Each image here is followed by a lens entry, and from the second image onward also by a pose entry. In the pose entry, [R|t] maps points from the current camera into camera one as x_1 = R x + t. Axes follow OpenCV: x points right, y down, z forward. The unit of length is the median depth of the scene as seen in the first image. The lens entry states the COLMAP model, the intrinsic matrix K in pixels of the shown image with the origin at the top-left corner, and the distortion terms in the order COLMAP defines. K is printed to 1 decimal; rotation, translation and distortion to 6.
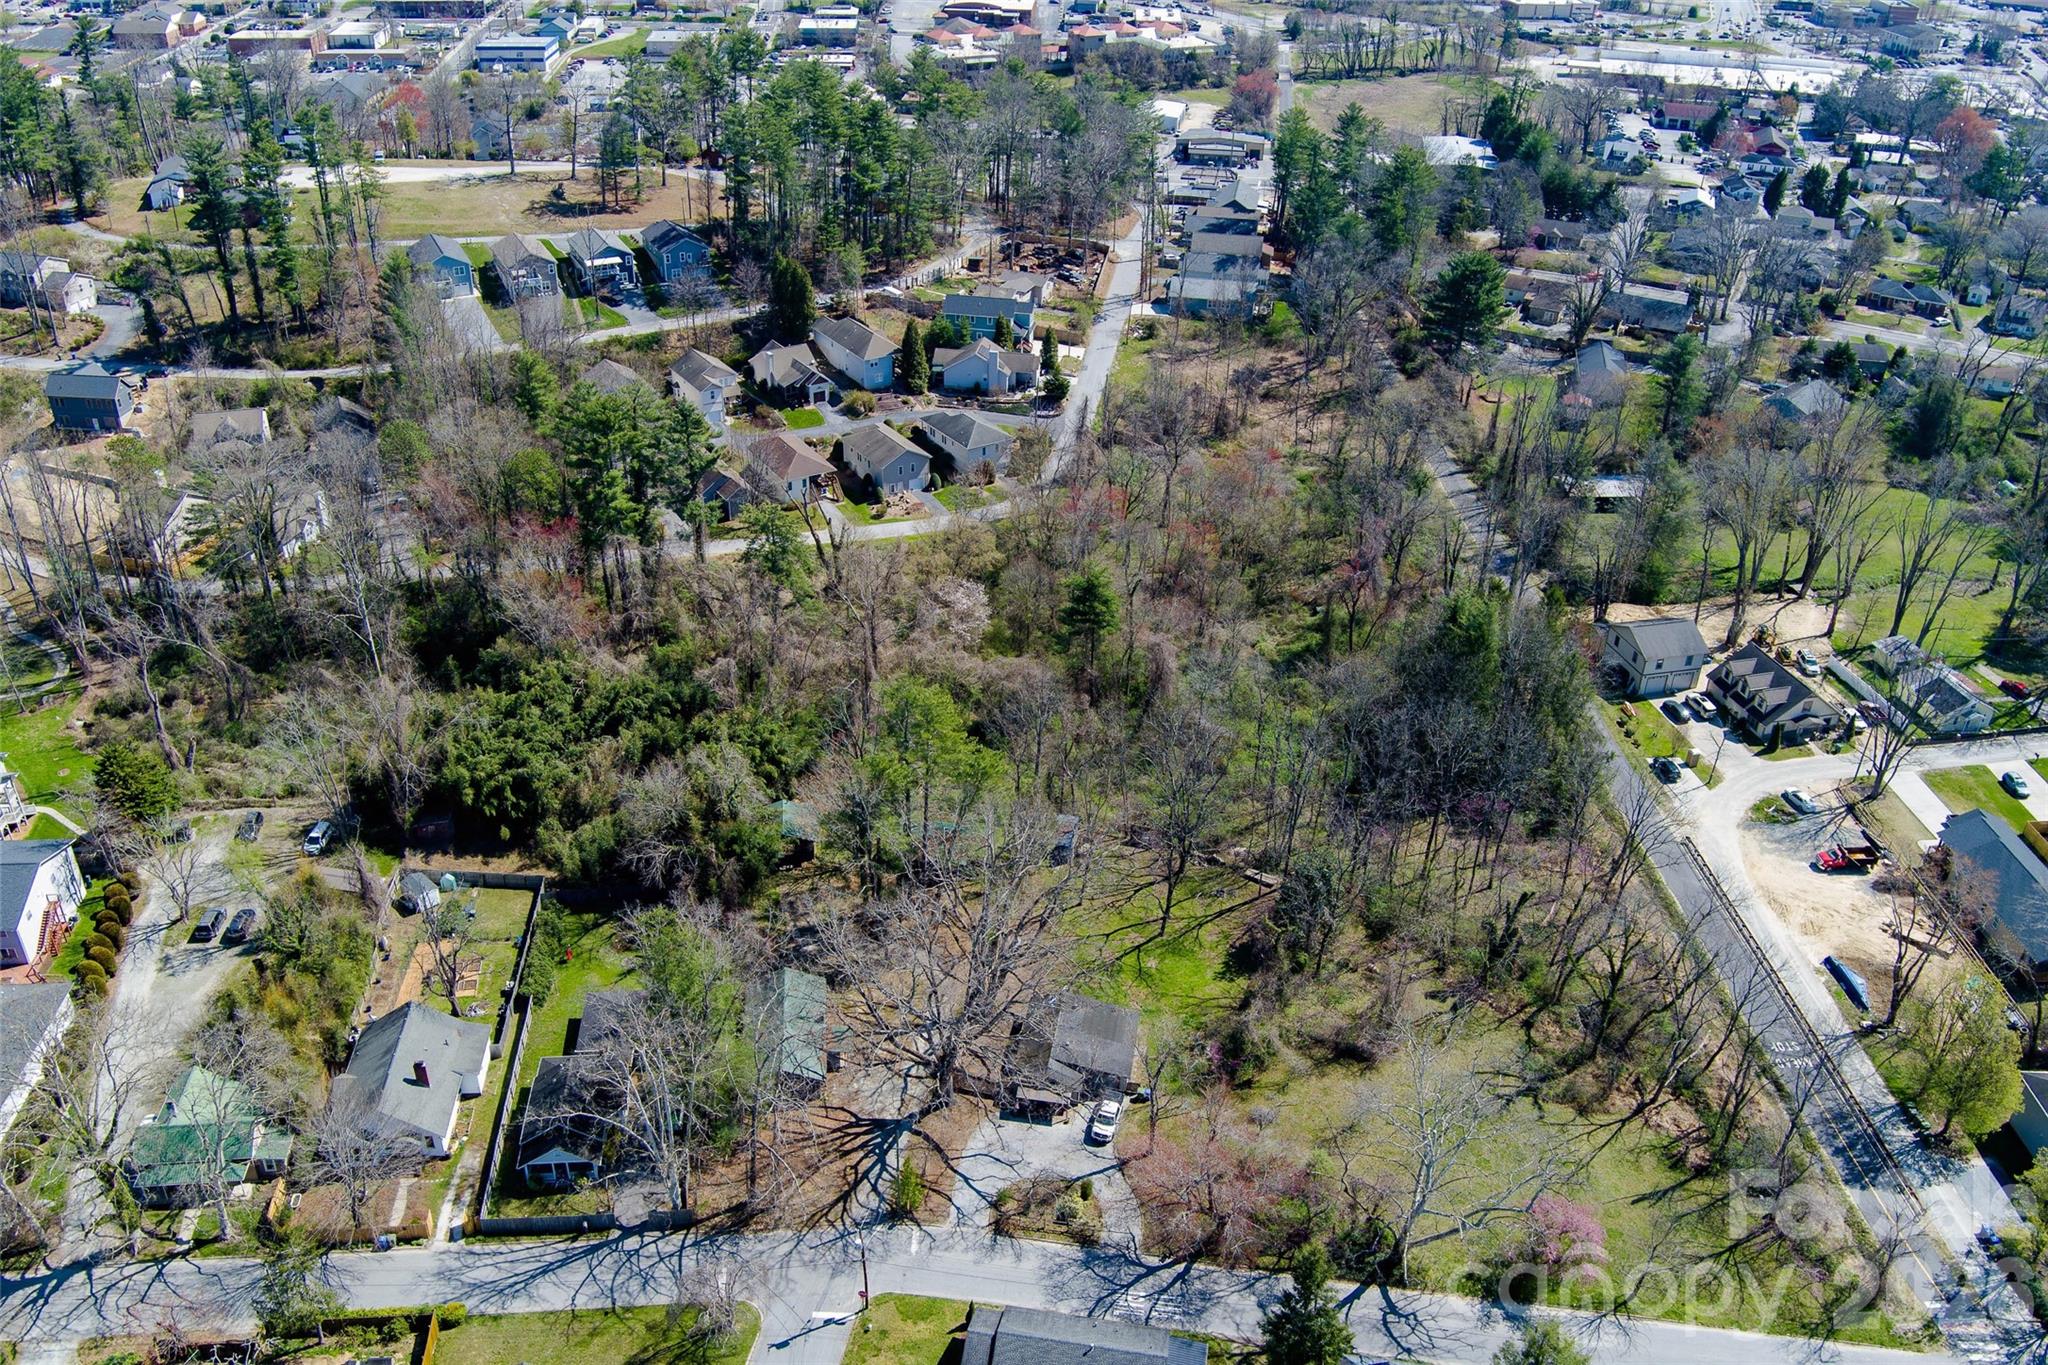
lens RADIAL K [[1665.2, 0, 1016.4], [0, 1665.2, 680.0], [0, 0, 1]] dist [-0.073040, 0.030228]
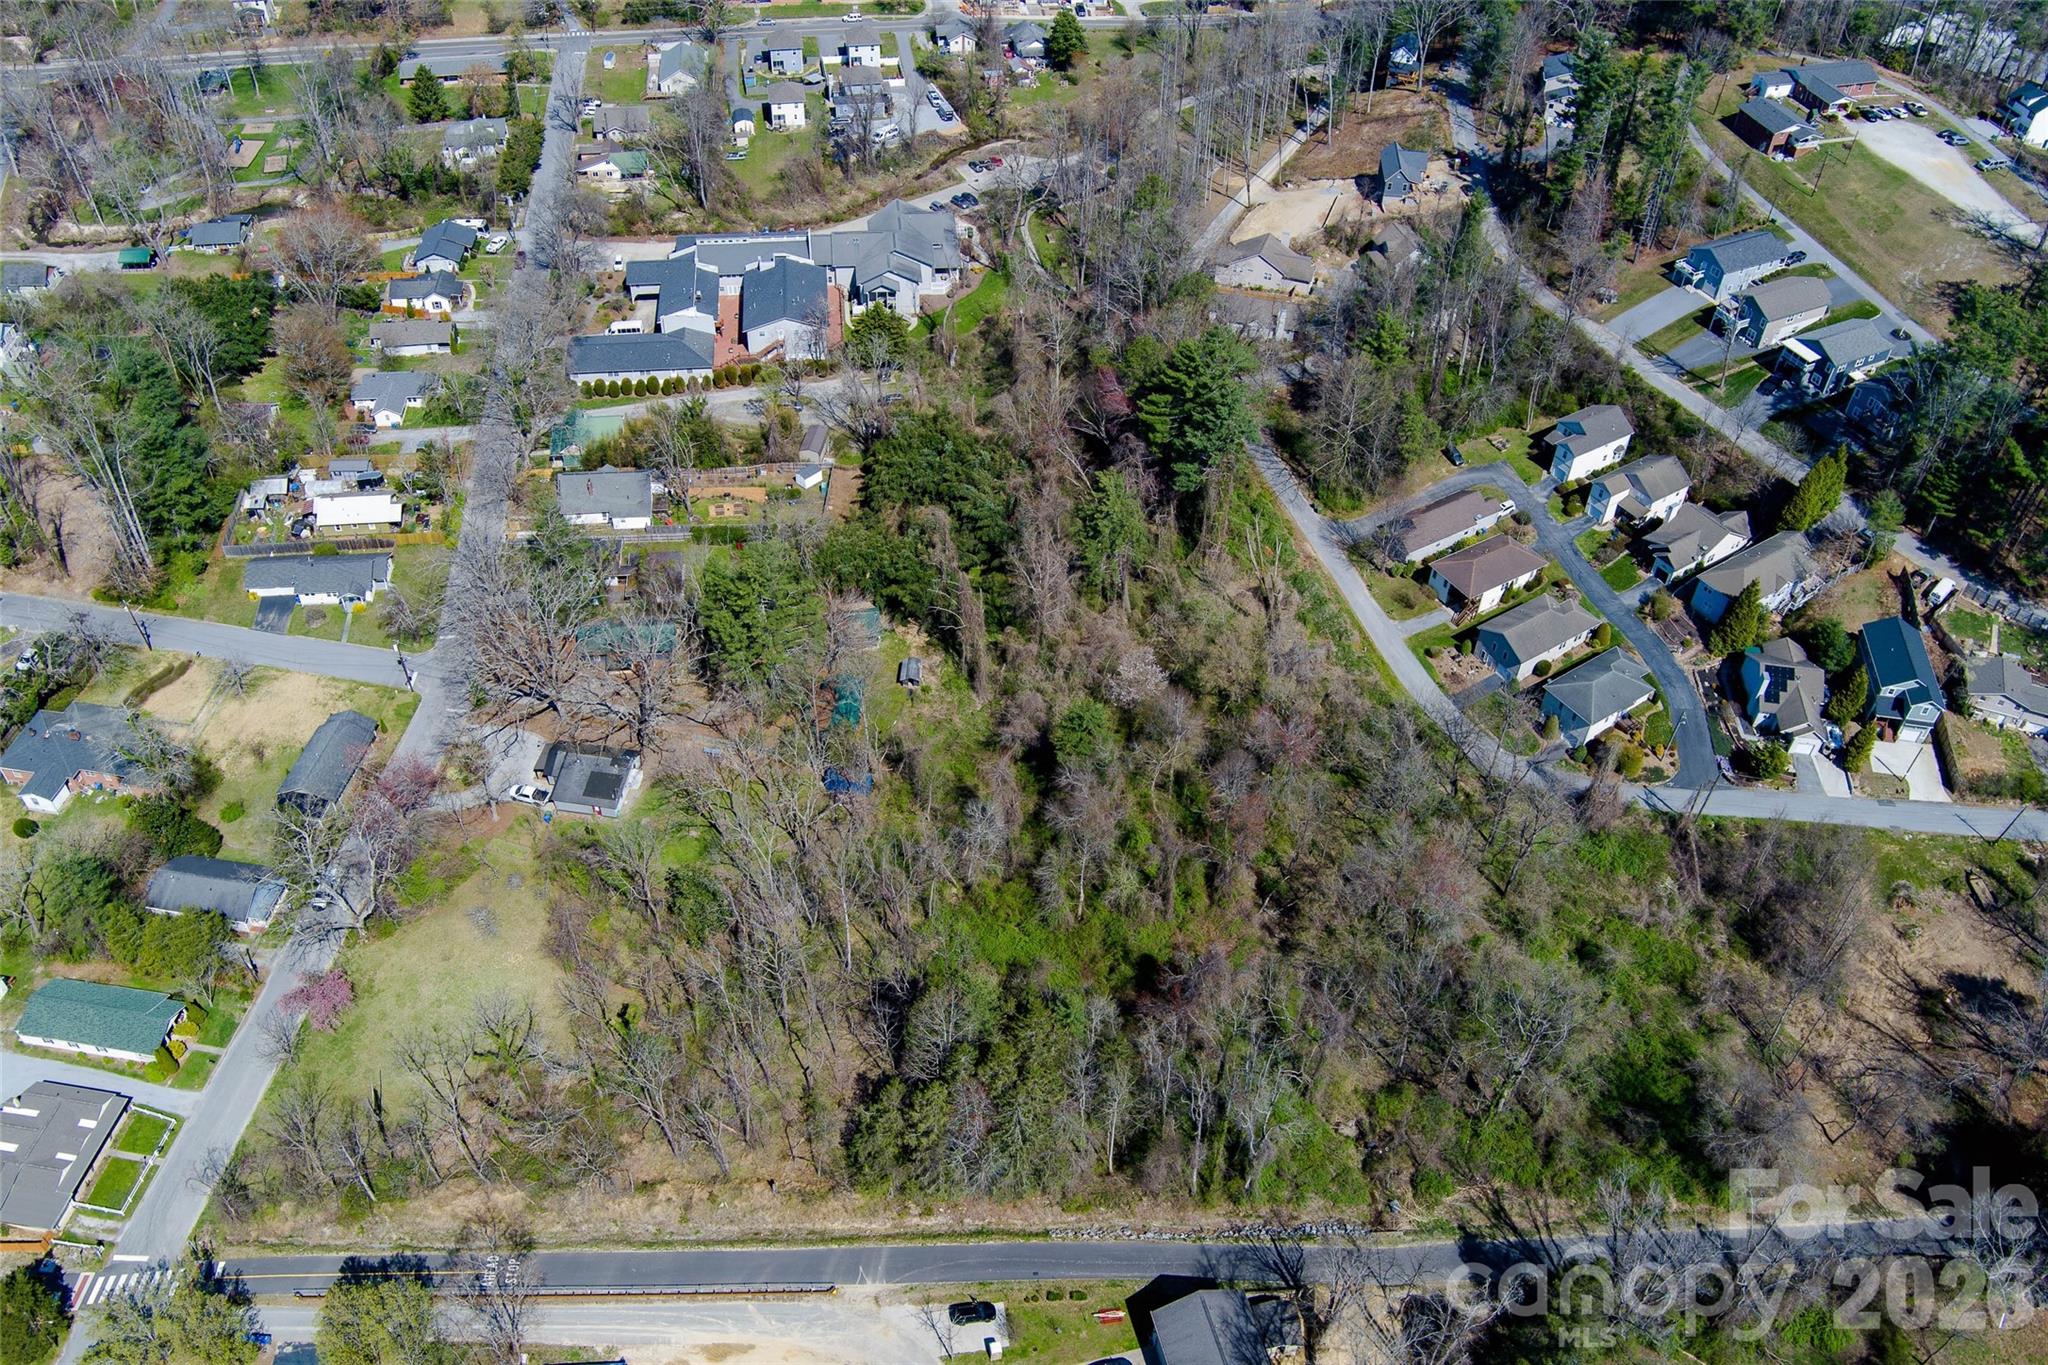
lens RADIAL K [[1665.2, 0, 1016.0], [0, 1665.2, 686.4], [0, 0, 1]] dist [-0.073040, 0.030228]
pose [[0.013578, 0.682932, -0.730356, 0.803220], [-0.528231, 0.625080, 0.574671, -0.654960], [0.848992, 0.377994, 0.369233, 0.579798]]
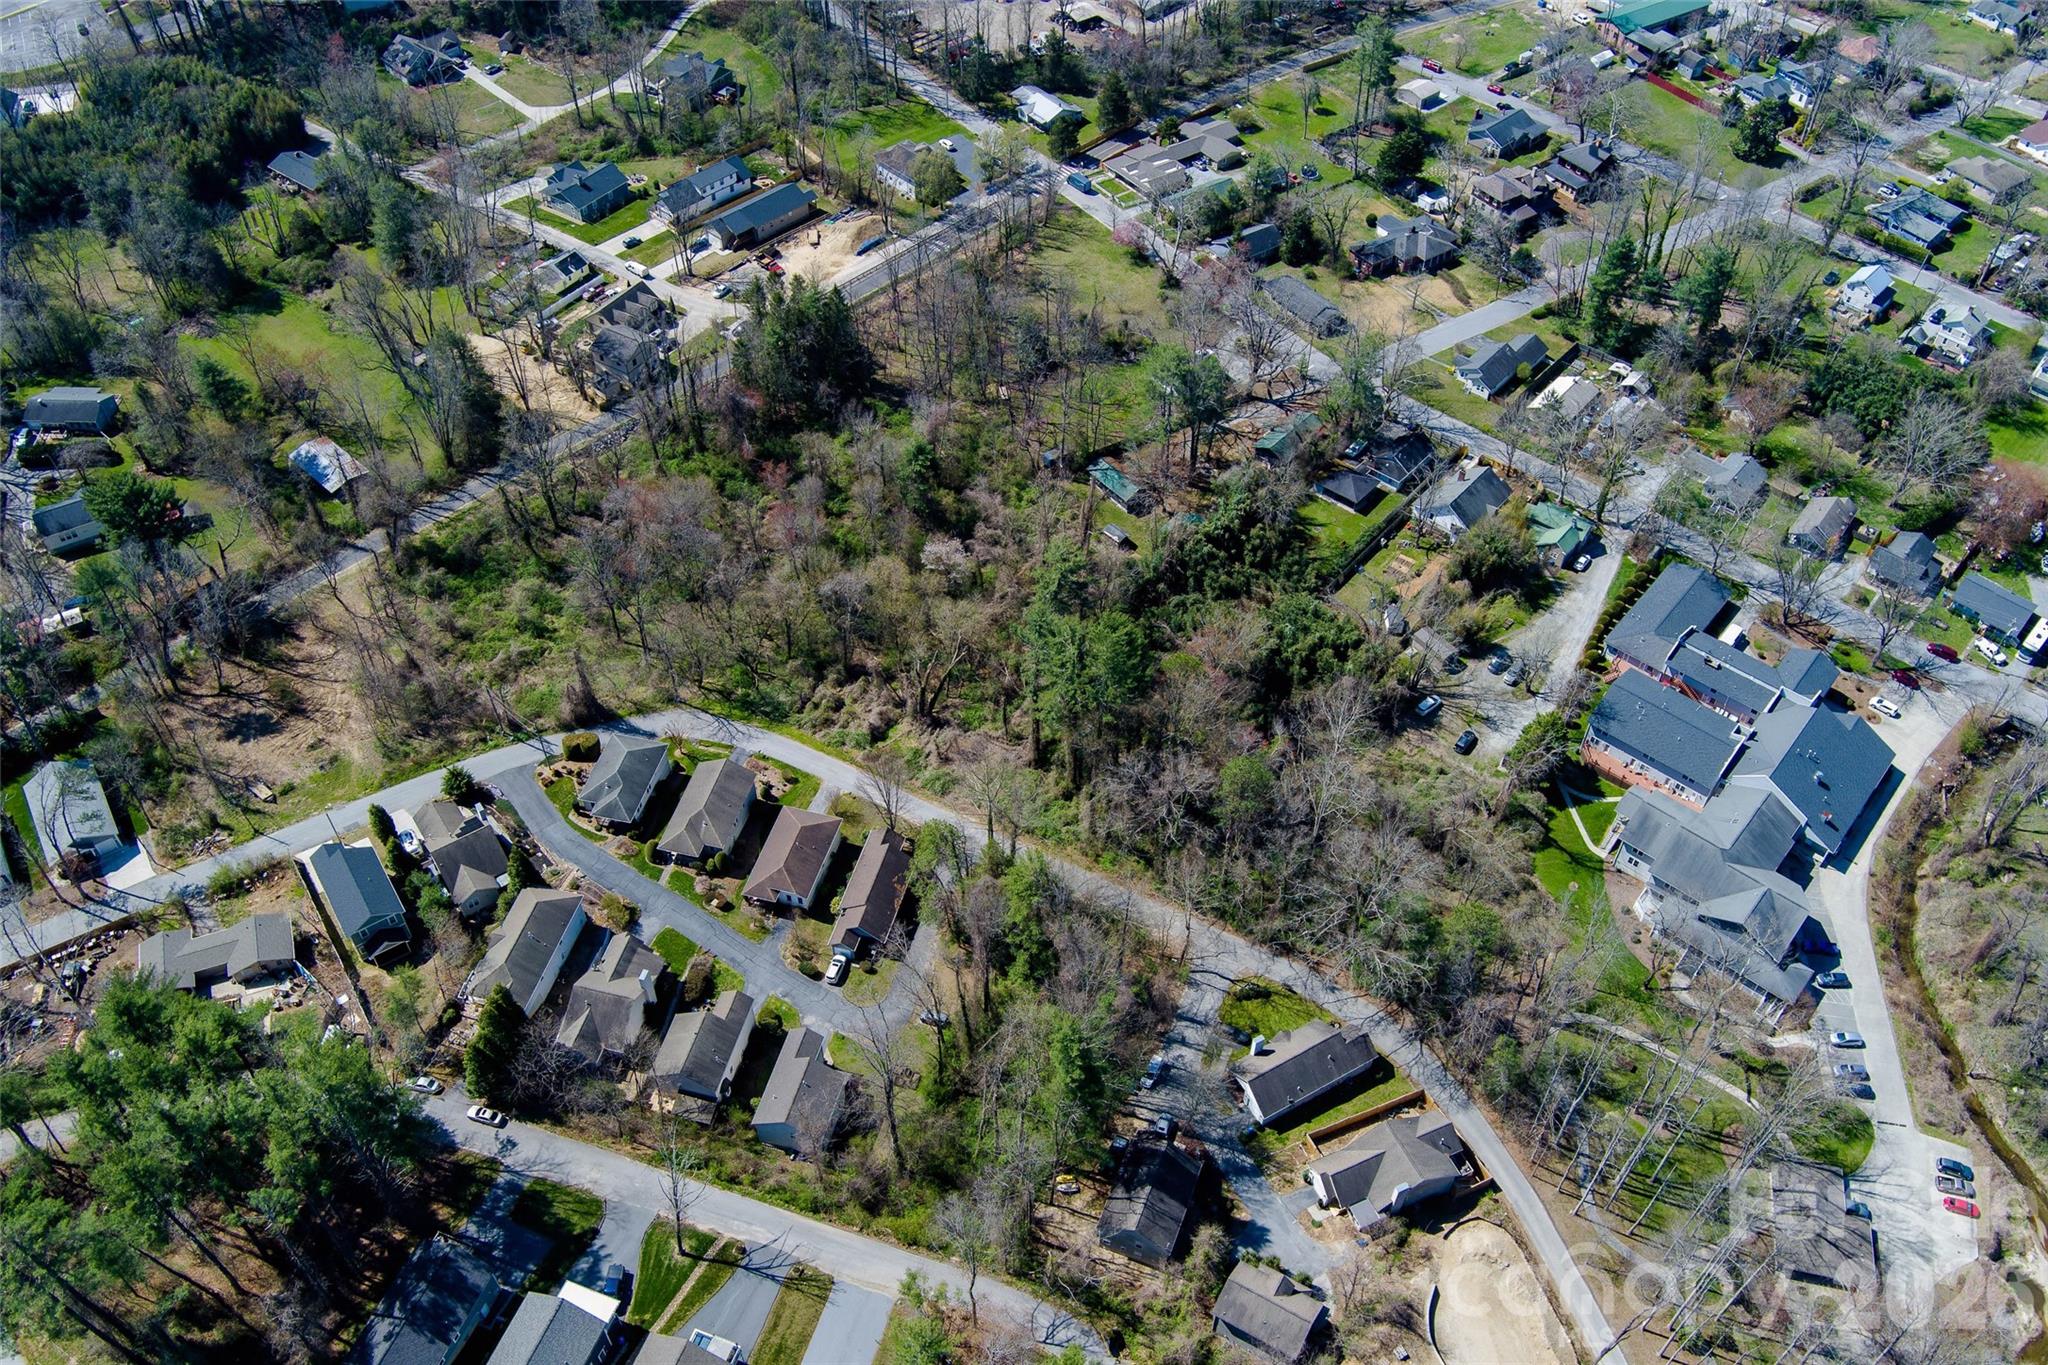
lens RADIAL K [[1665.2, 0, 1023.1], [0, 1665.2, 690.8], [0, 0, 1]] dist [-0.073040, 0.030228]
pose [[-0.692501, -0.537403, 0.481290, -0.802152], [0.357626, 0.323674, 0.875979, -1.195809], [-0.626534, 0.778738, -0.031955, 1.161871]]
